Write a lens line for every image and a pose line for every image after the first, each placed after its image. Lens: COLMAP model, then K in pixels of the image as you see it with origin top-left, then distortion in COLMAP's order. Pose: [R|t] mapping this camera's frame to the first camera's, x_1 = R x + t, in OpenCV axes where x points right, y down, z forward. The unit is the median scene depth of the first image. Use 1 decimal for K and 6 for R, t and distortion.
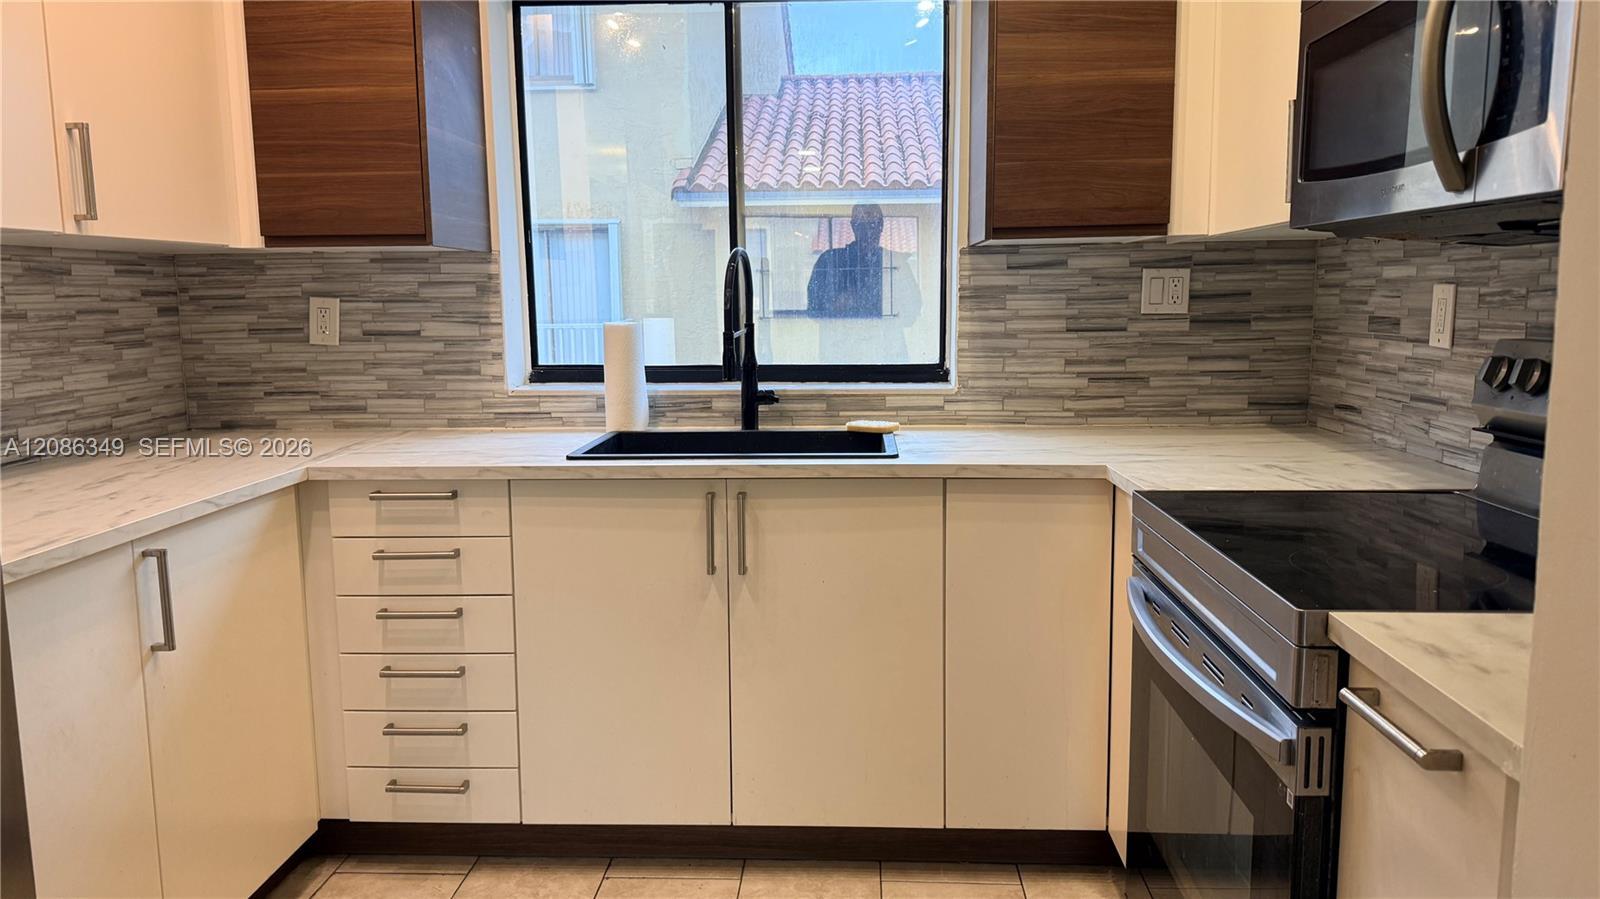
lens RADIAL K [[1115.1, 0, 800.0], [0, 1115.1, 449.5], [0, 0, 1]] dist [0.049362, -0.104692]
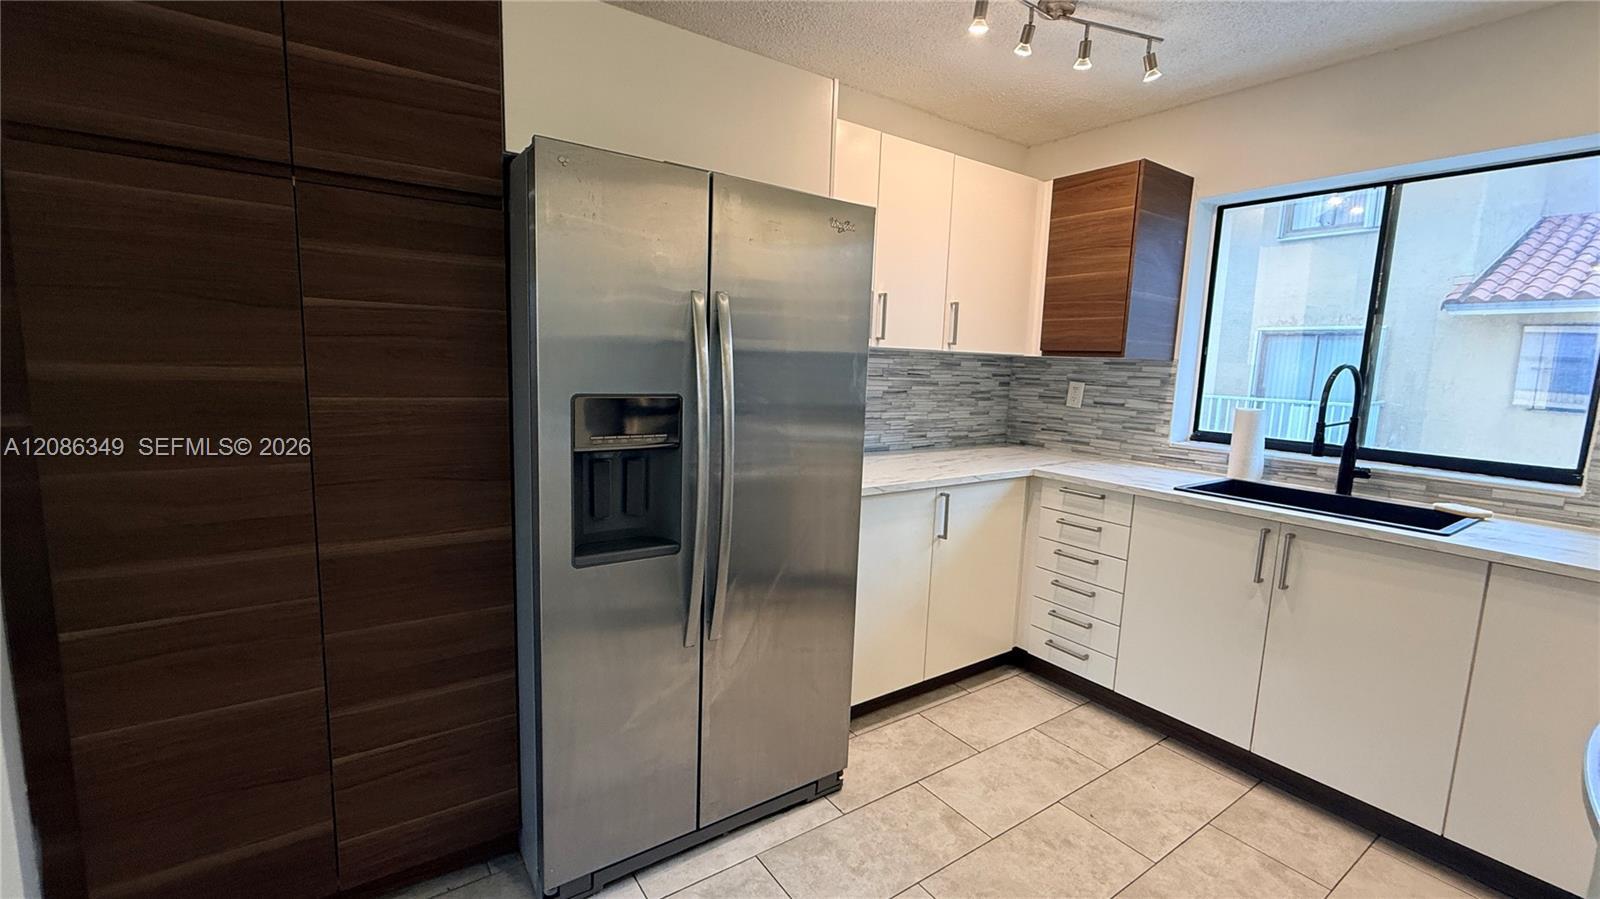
lens RADIAL K [[658.3, 0, 800.0], [0, 658.3, 449.5], [0, 0, 1]] dist [0.000071, -0.000008]
pose [[0.603849, 0.137027, -0.785232, 0.184490], [-0.146596, 0.987401, 0.059574, -0.022747], [0.783502, 0.079138, 0.616329, -0.034159]]
